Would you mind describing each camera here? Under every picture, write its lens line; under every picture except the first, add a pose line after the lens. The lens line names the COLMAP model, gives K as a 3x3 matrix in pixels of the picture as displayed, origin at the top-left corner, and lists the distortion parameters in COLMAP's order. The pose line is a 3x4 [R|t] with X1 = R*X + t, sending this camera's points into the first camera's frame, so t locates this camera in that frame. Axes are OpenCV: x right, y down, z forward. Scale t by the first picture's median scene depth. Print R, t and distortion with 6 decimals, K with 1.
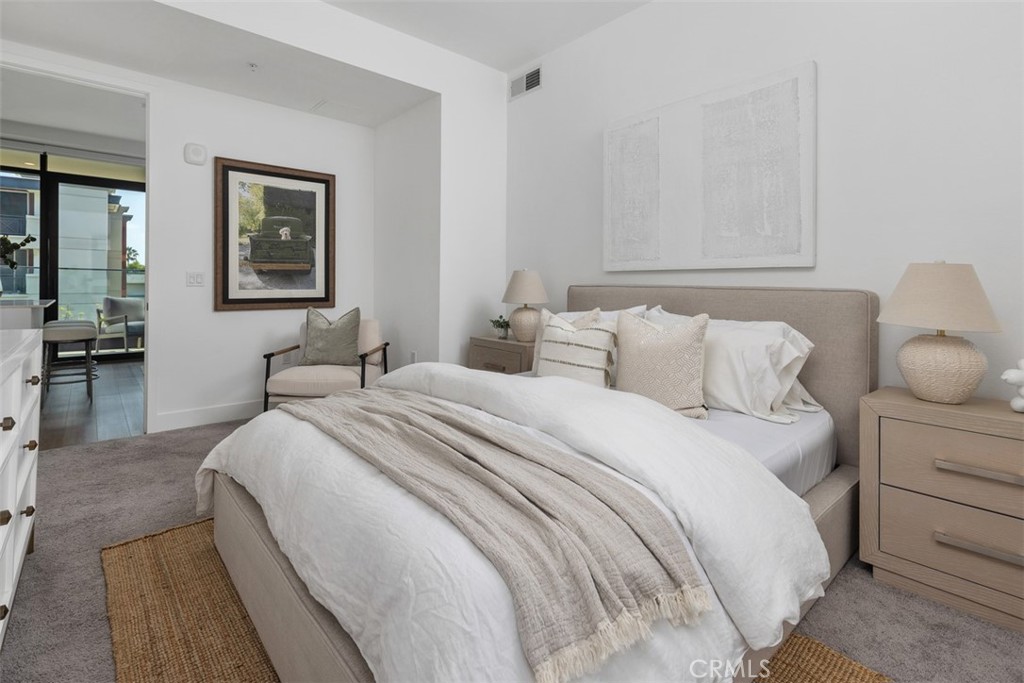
lens RADIAL K [[475.5, 0, 521.0], [0, 475.5, 288.1], [0, 0, 1]] dist [0.003356, 0.000210]
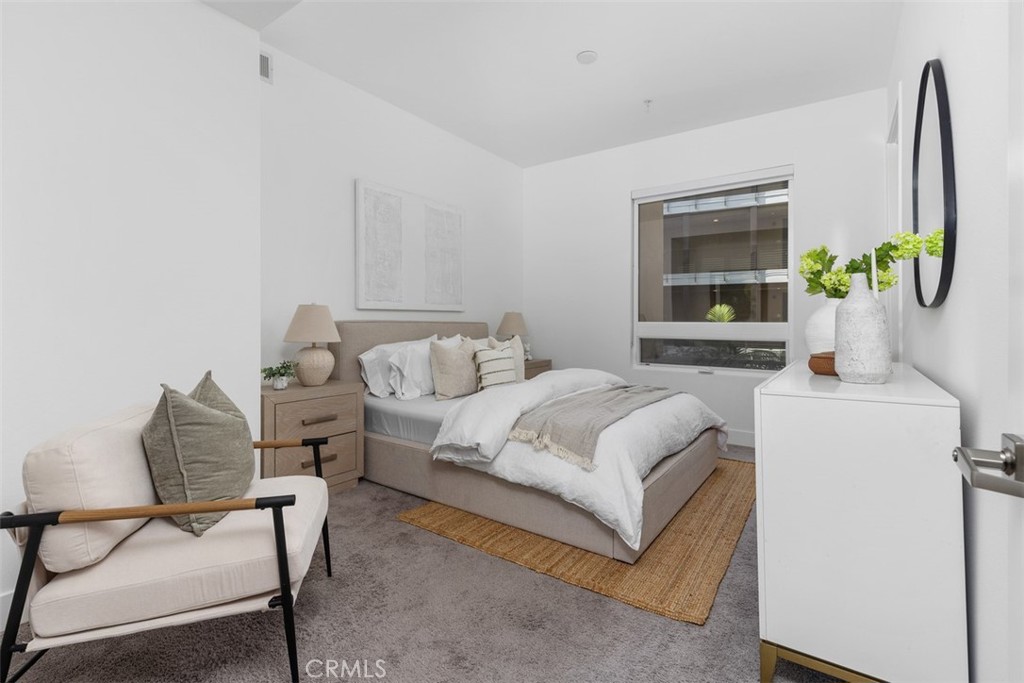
lens RADIAL K [[475.5, 0, 512.9], [0, 475.5, 330.4], [0, 0, 1]] dist [0.003356, 0.000210]
pose [[-0.222046, -0.020325, 0.974824, -0.876355], [0.005703, 0.999739, 0.022144, -0.006317], [-0.975020, 0.010476, -0.221872, 0.783771]]
